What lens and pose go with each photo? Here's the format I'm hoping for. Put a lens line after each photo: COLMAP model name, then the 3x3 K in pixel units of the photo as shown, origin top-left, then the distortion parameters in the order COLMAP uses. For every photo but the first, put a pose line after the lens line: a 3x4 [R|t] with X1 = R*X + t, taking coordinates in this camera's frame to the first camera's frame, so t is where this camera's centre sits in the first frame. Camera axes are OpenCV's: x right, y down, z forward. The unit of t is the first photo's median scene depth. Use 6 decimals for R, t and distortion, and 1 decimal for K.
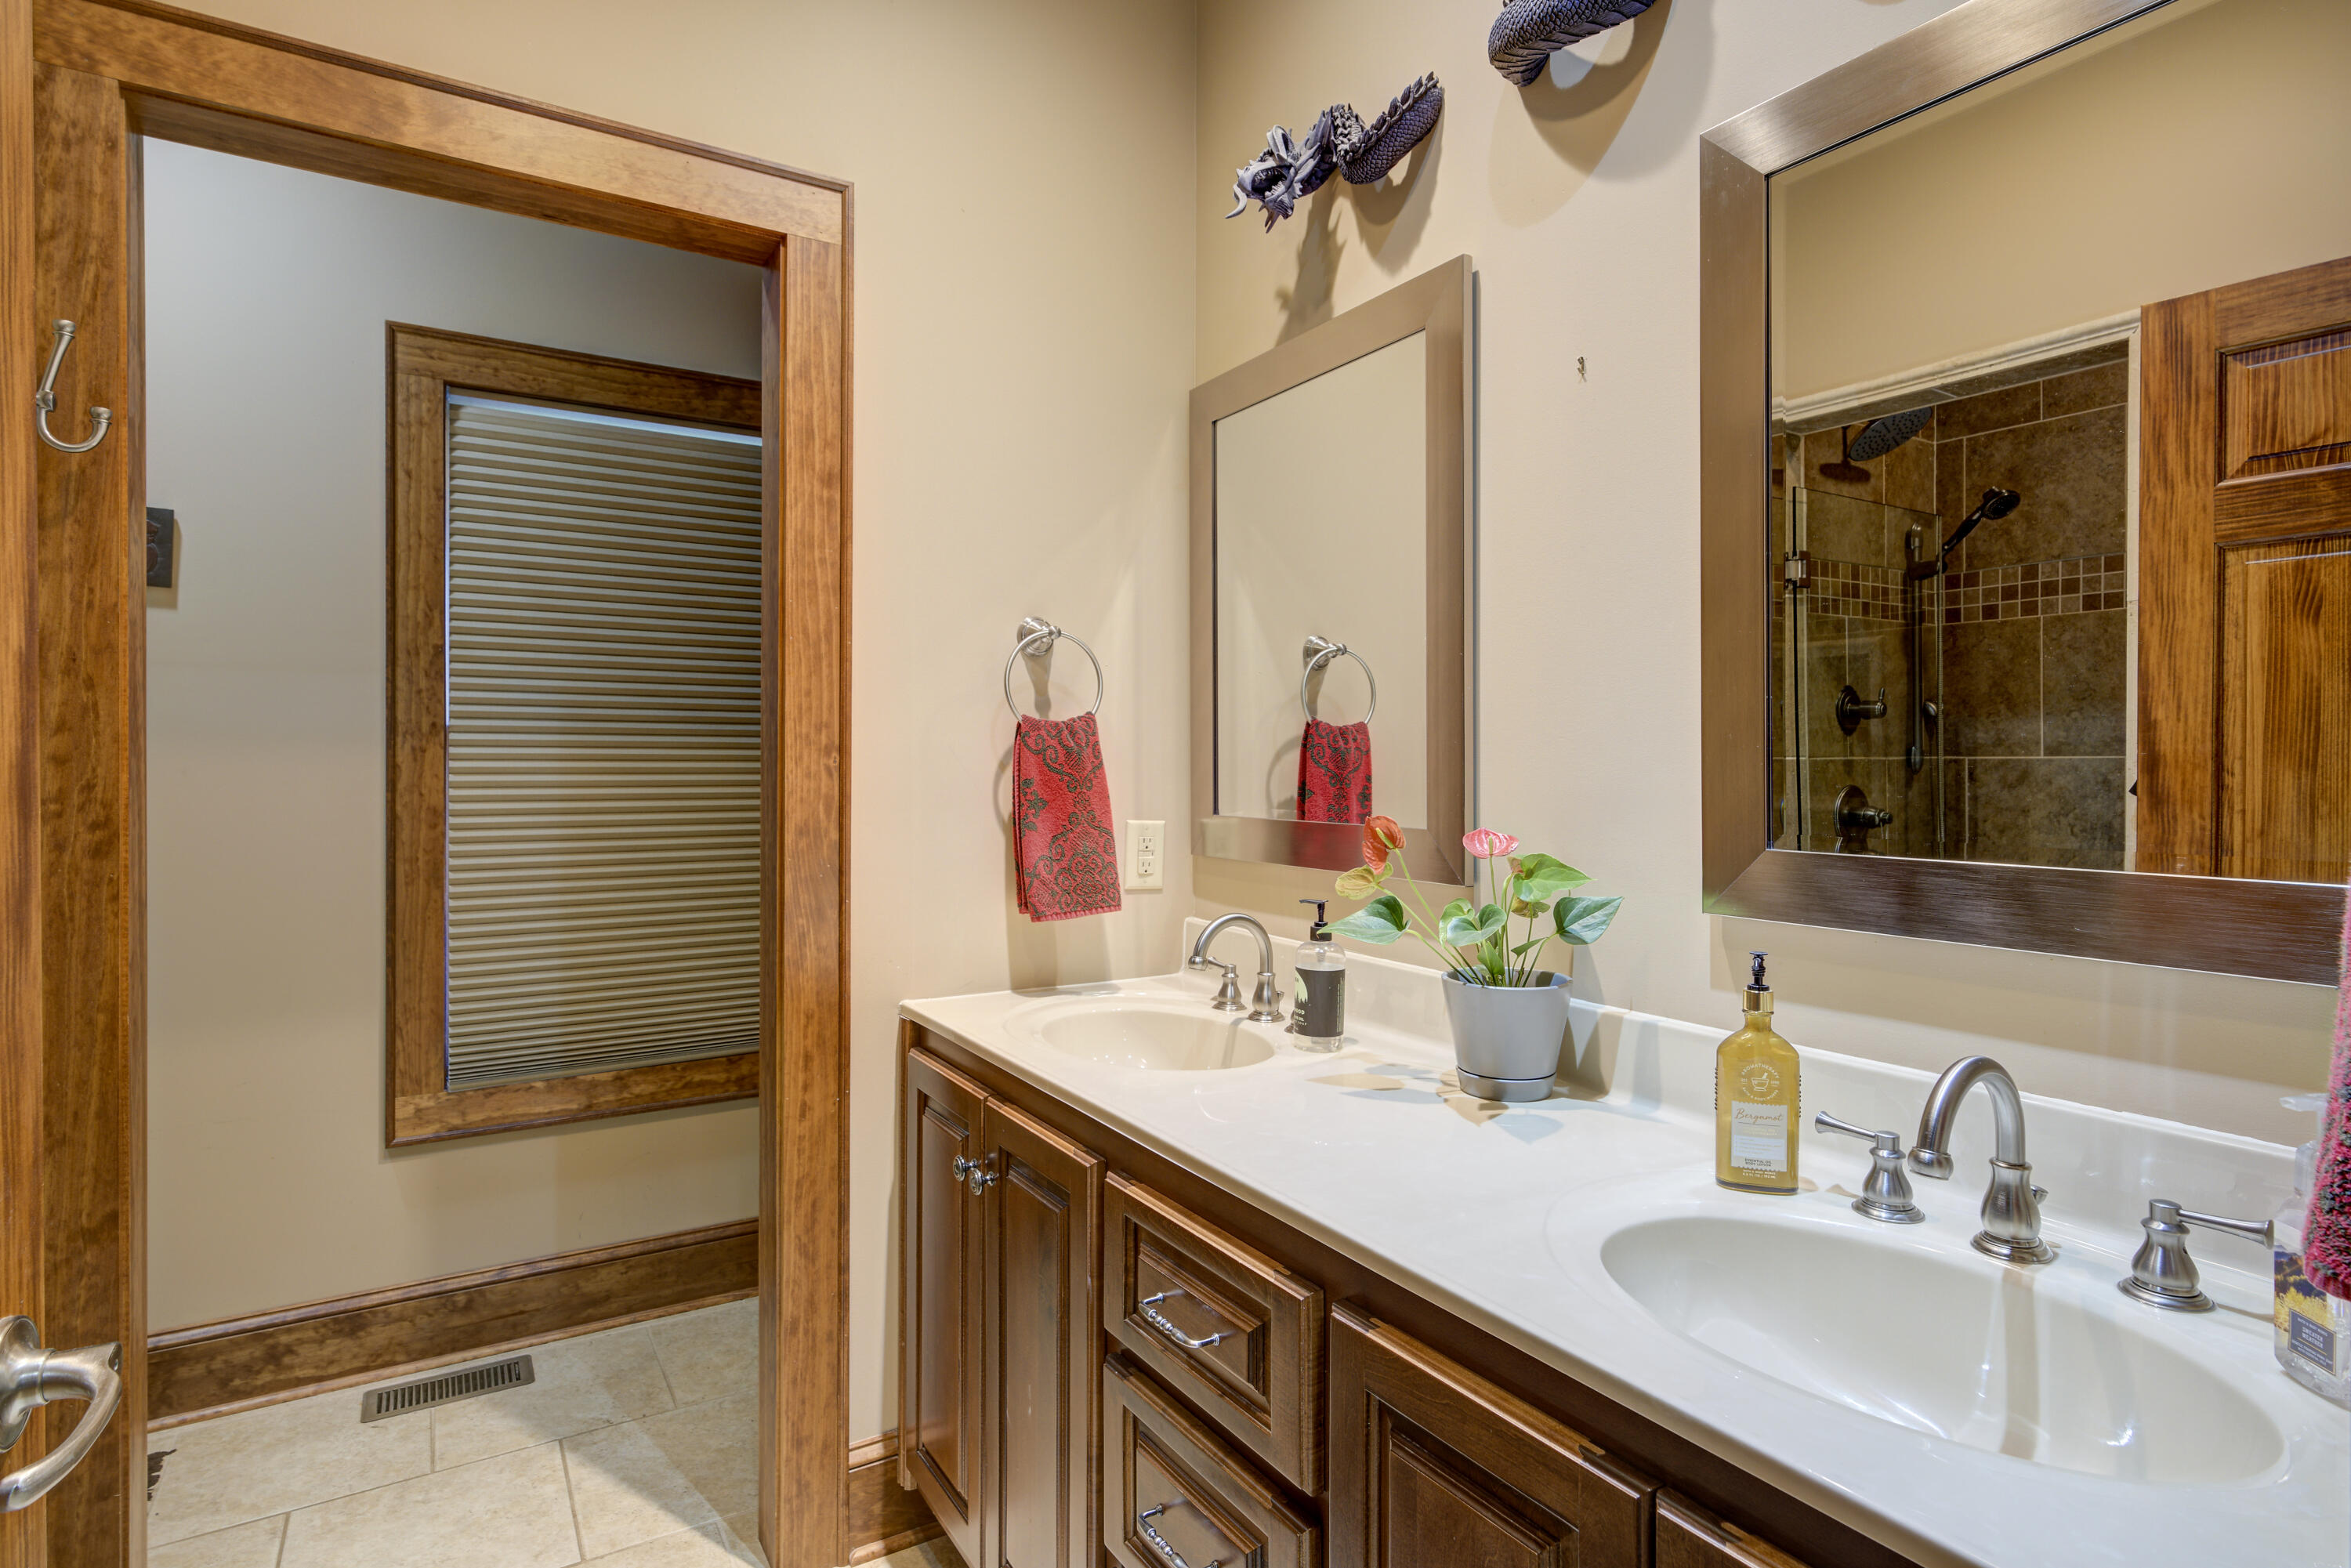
lens RADIAL K [[1222.4, 0, 1172.3], [0, 1222.4, 773.8], [0, 0, 1]] dist [0.001732, 0.000110]
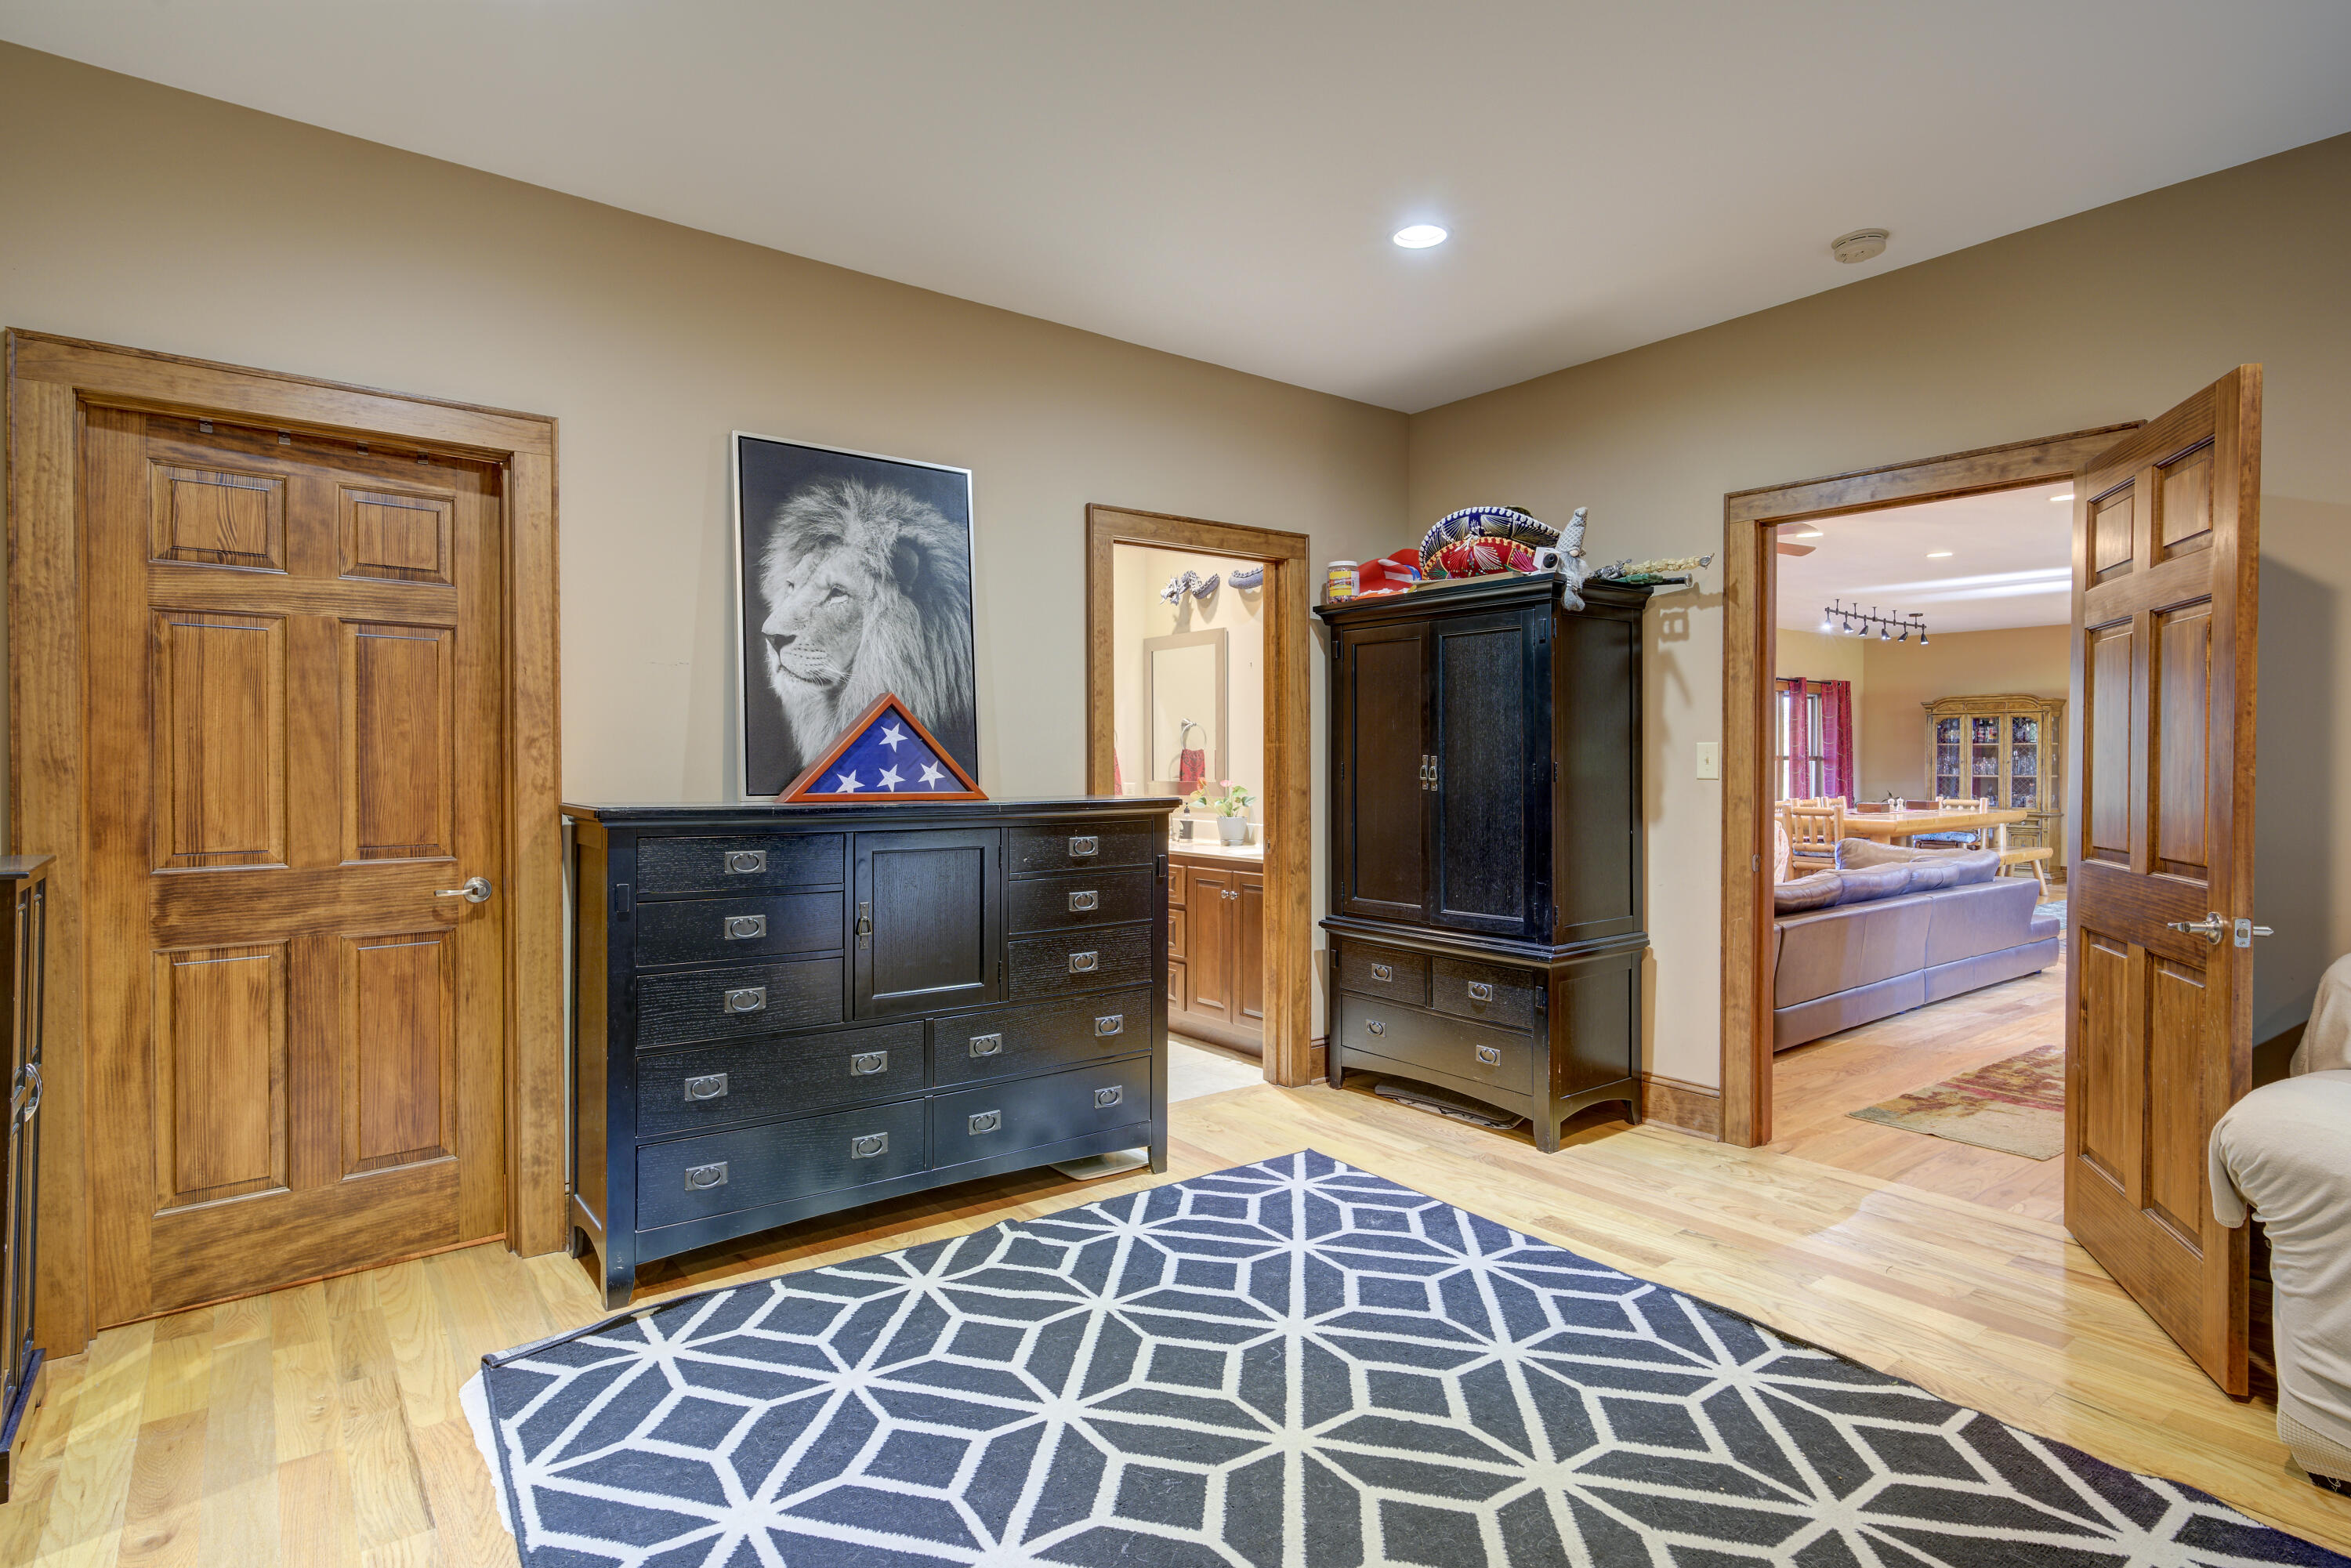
lens RADIAL K [[1222.4, 0, 1172.3], [0, 1222.4, 773.8], [0, 0, 1]] dist [0.001732, 0.000110]
pose [[0.994775, -0.002355, 0.102067, -0.266367], [0.001980, 0.999991, 0.003774, 0.006182], [-0.102075, -0.003553, 0.994770, -2.380966]]
